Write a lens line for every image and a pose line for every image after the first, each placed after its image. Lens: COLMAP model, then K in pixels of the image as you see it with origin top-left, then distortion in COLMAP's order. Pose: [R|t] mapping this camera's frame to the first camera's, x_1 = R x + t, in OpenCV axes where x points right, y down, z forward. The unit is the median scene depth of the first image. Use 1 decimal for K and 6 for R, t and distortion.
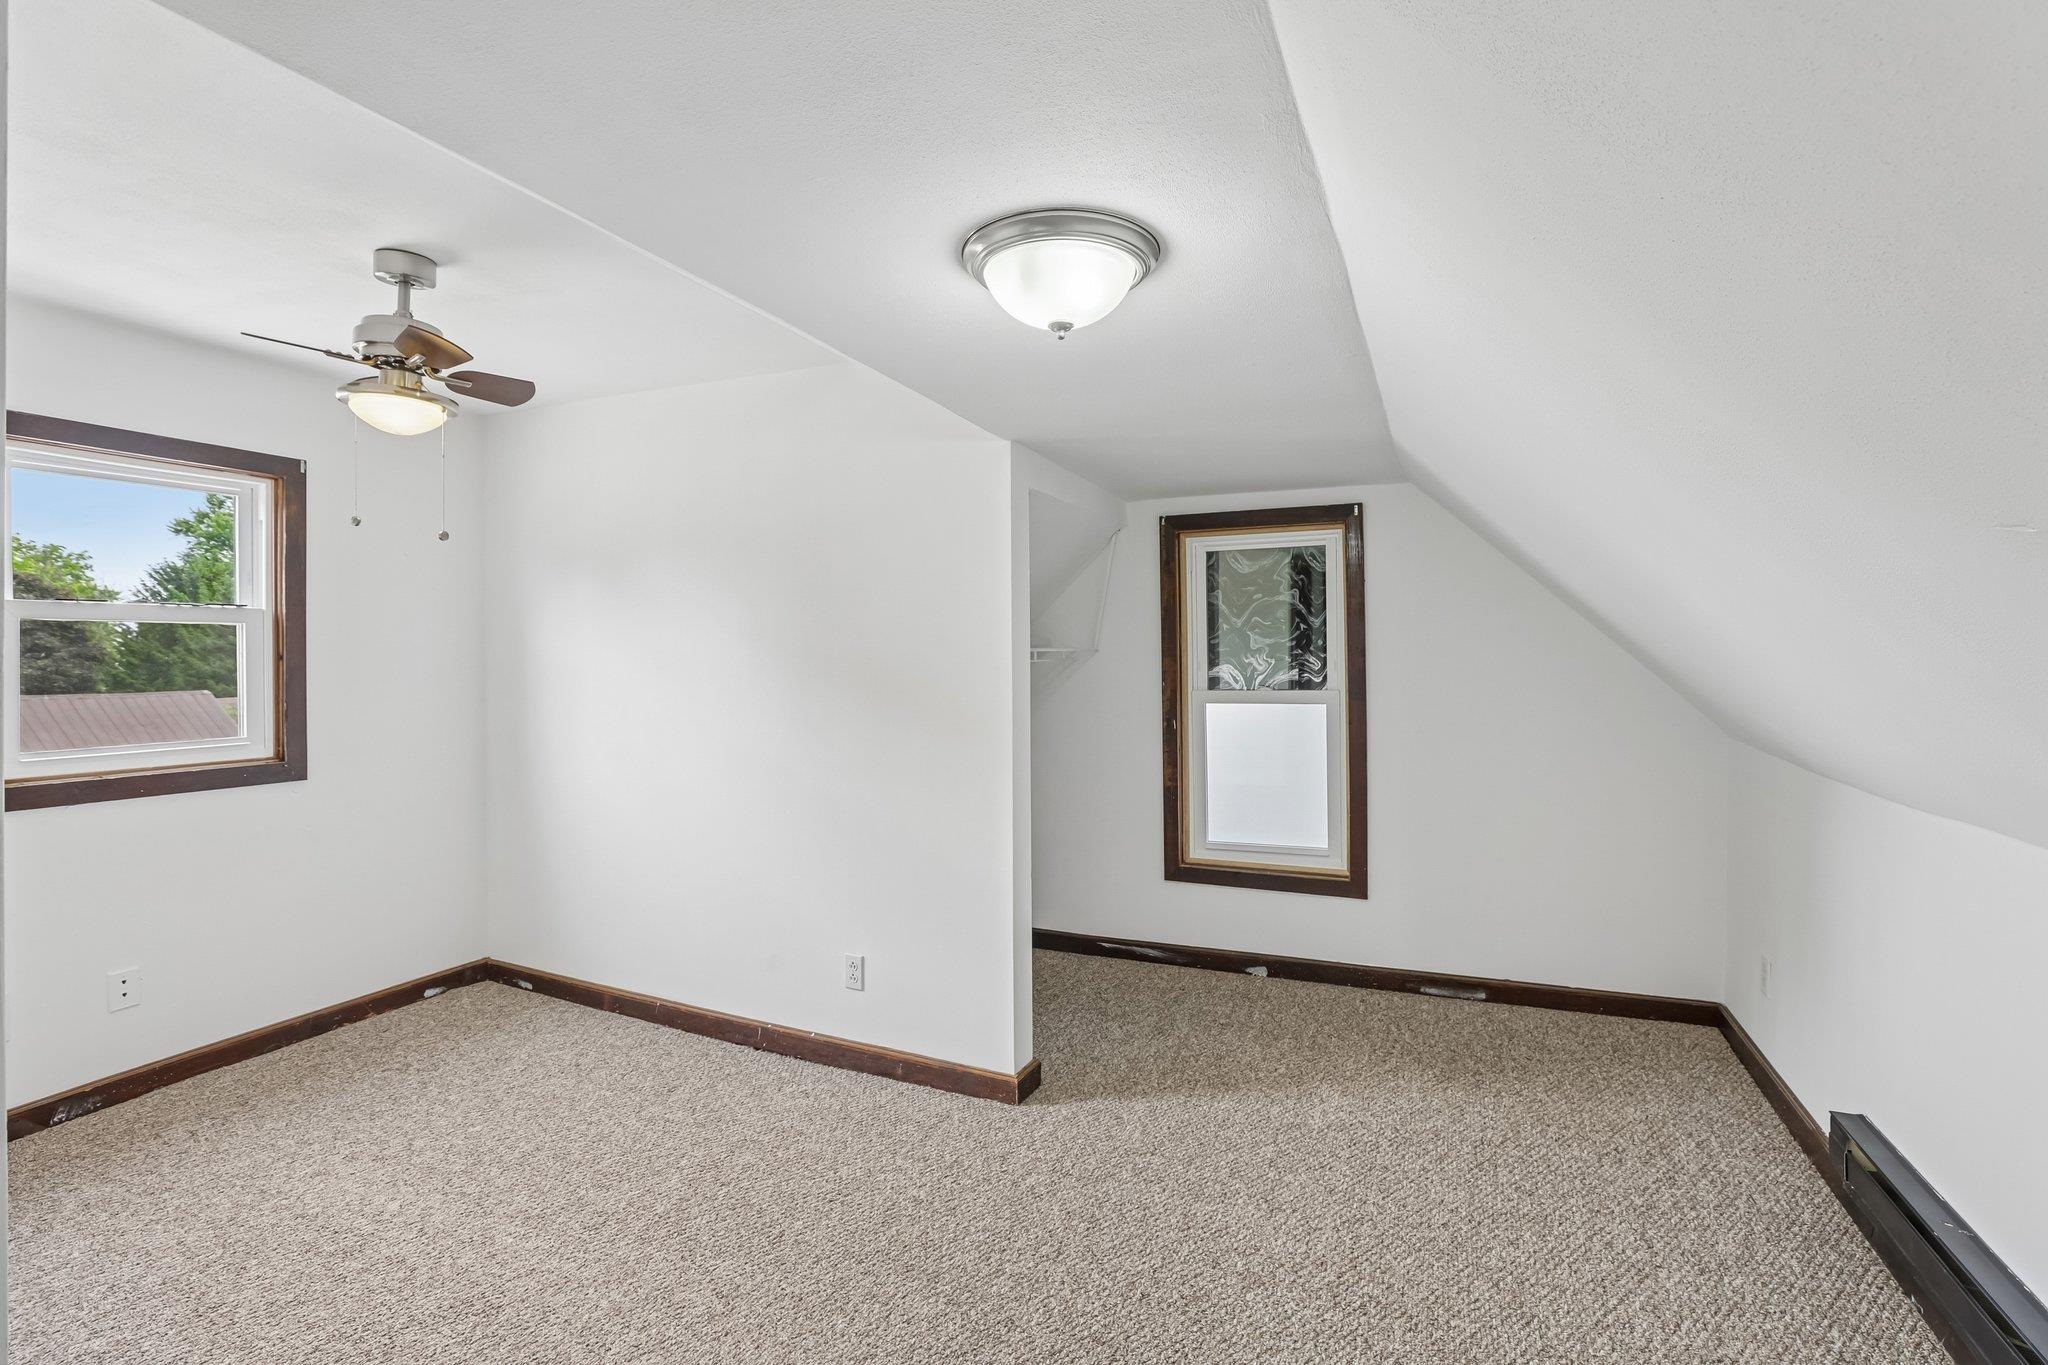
lens RADIAL K [[940.7, 0, 1044.1], [0, 940.7, 666.6], [0, 0, 1]] dist [-0.028633, 0.013632]
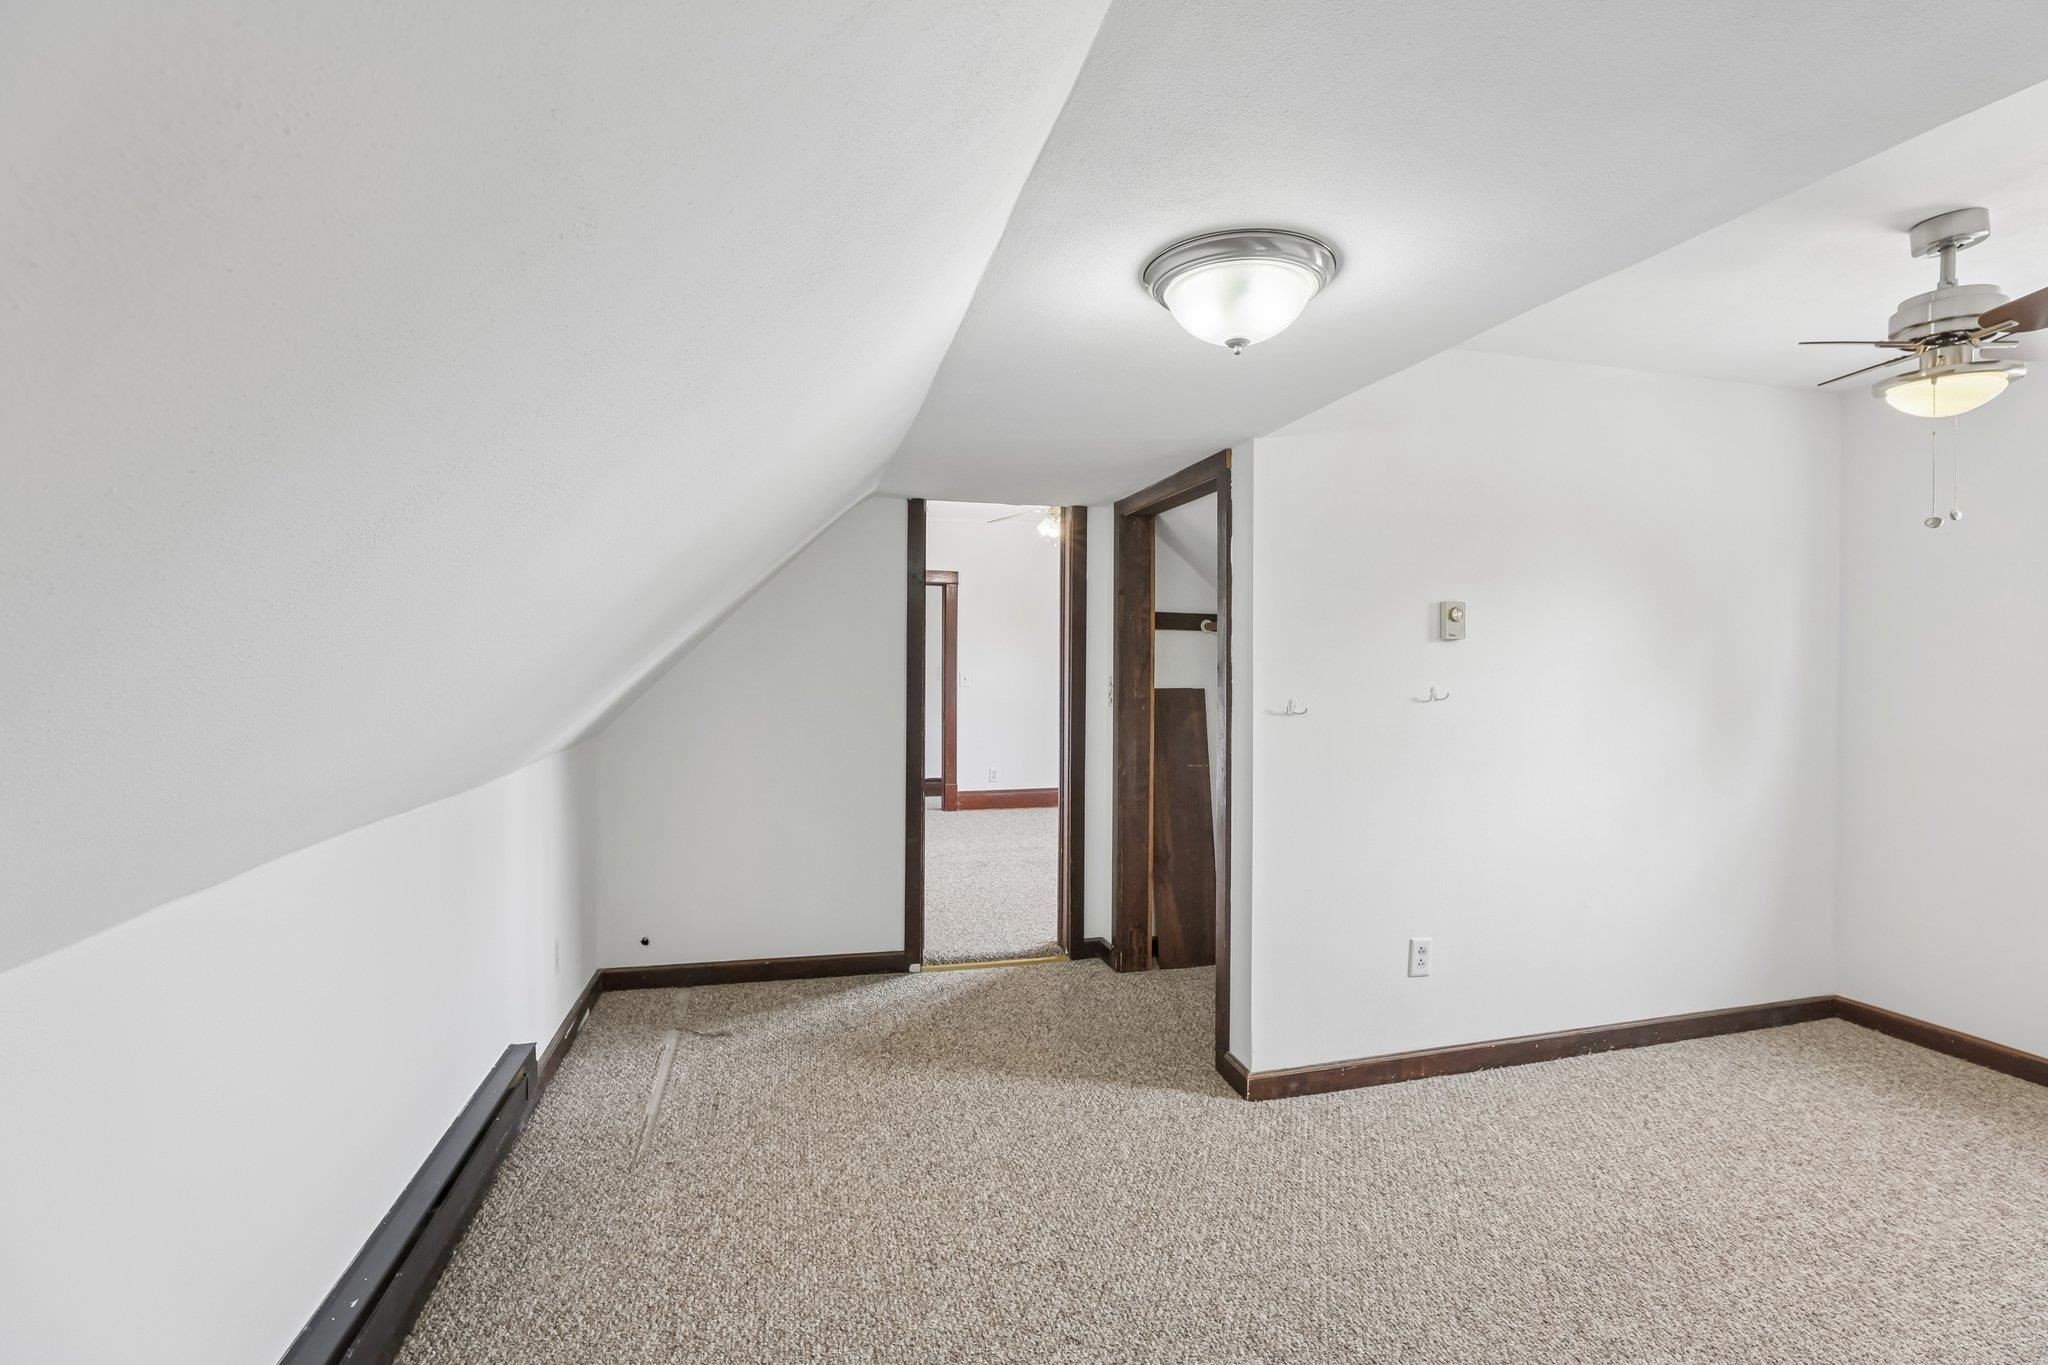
lens RADIAL K [[940.7, 0, 1044.1], [0, 940.7, 666.6], [0, 0, 1]] dist [-0.028633, 0.013632]
pose [[-0.779534, 0.000009, -0.626360, 0.420583], [-0.005387, 0.999963, 0.006719, -0.001596], [0.626337, 0.008612, -0.779505, 0.841838]]
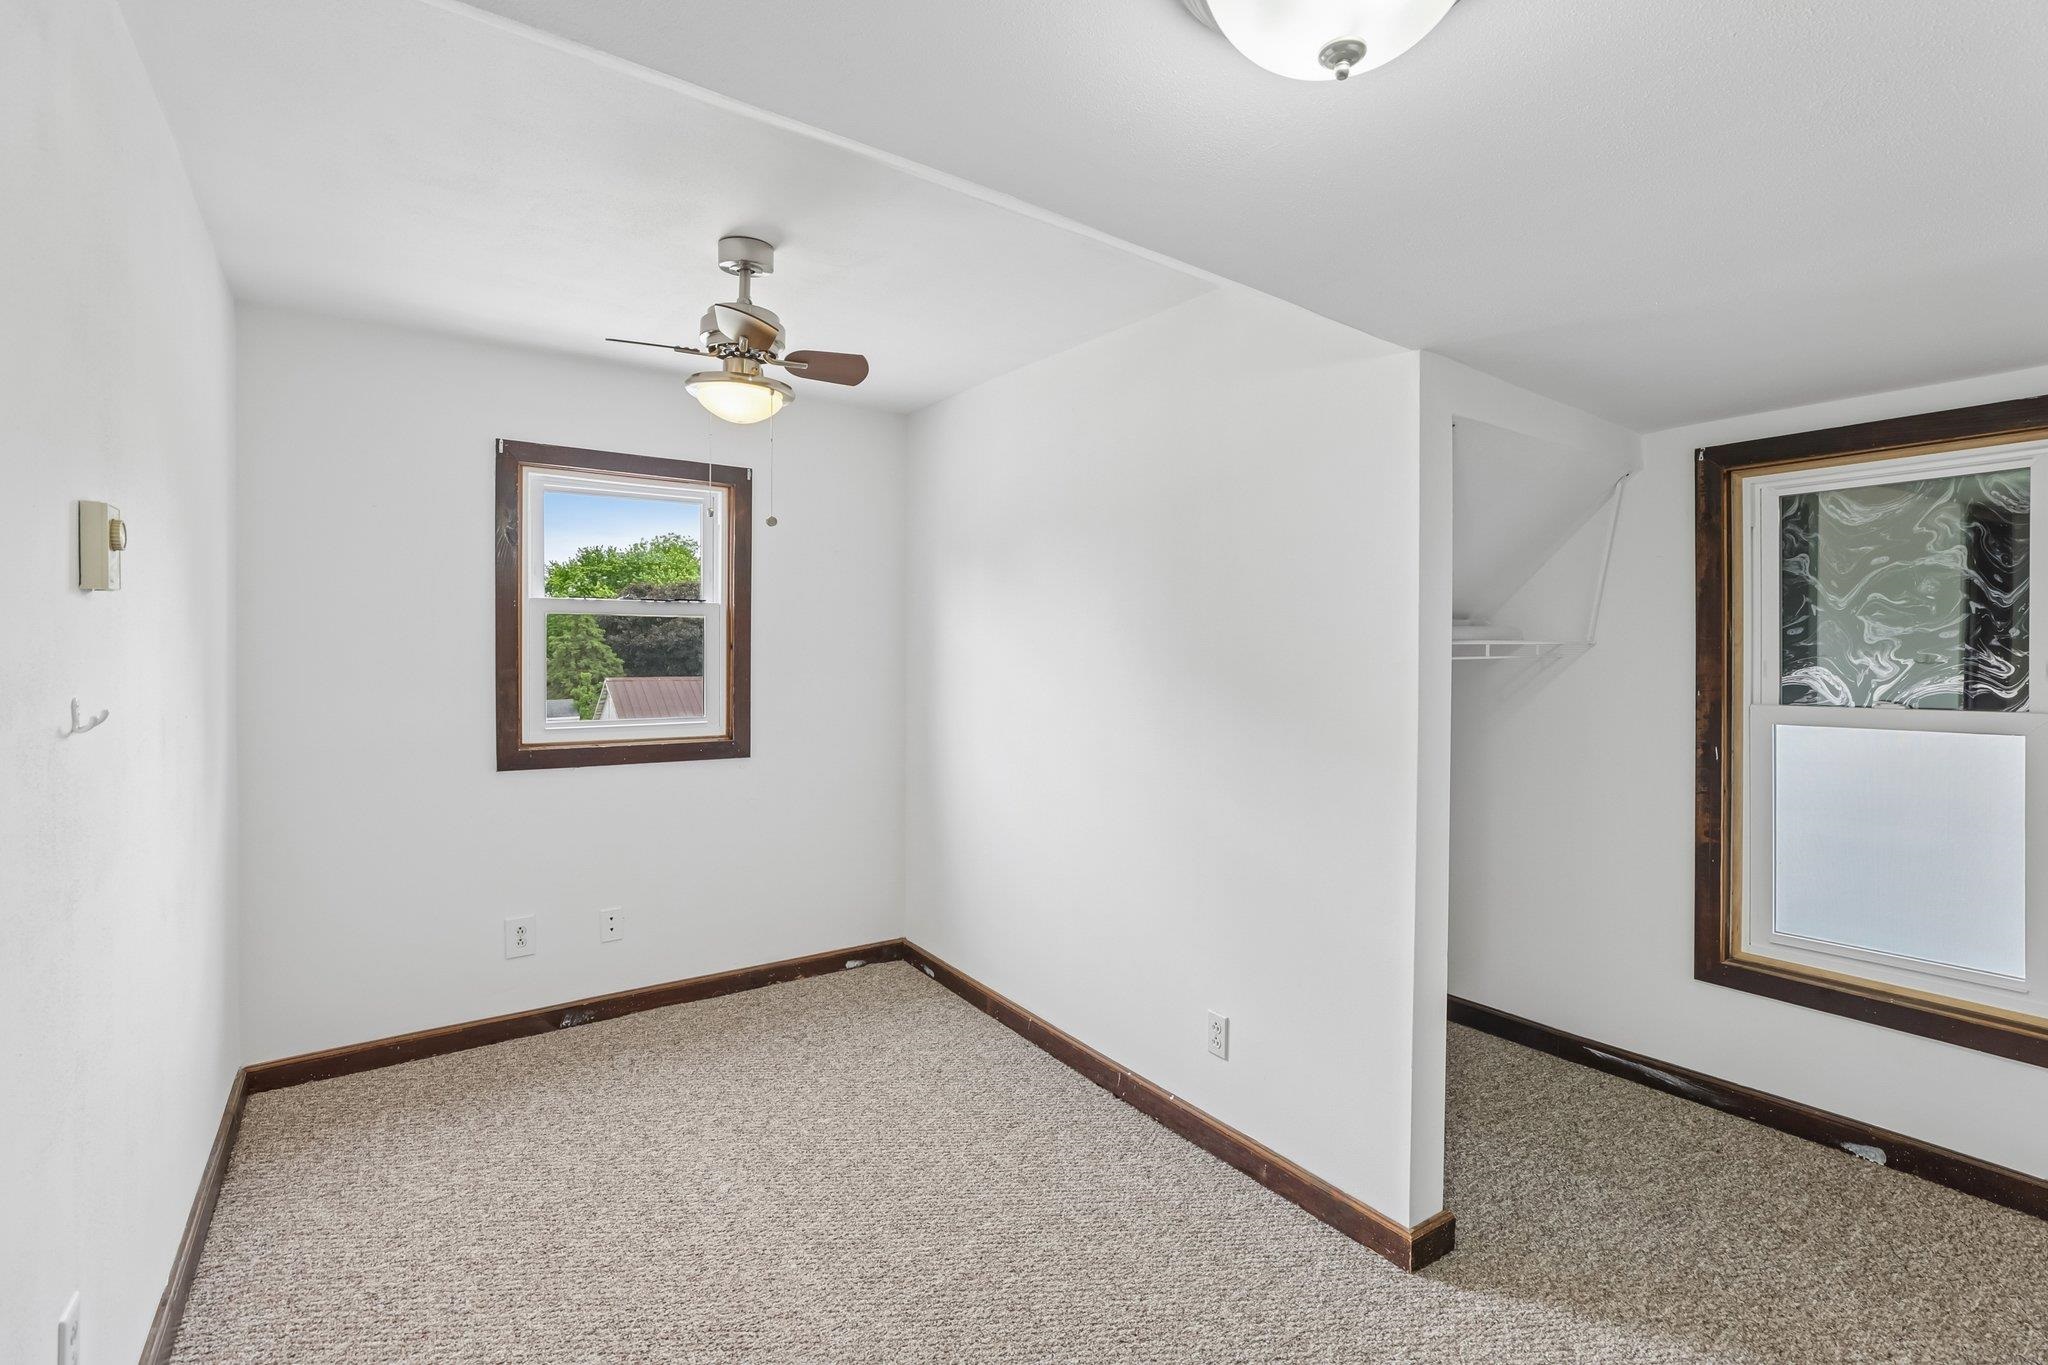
lens RADIAL K [[940.7, 0, 1044.1], [0, 940.7, 666.6], [0, 0, 1]] dist [-0.028633, 0.013632]
pose [[0.860513, 0.015417, -0.509196, 0.076886], [-0.013982, 0.999880, 0.006645, 0.001132], [0.509237, 0.001401, 0.860625, 0.215311]]
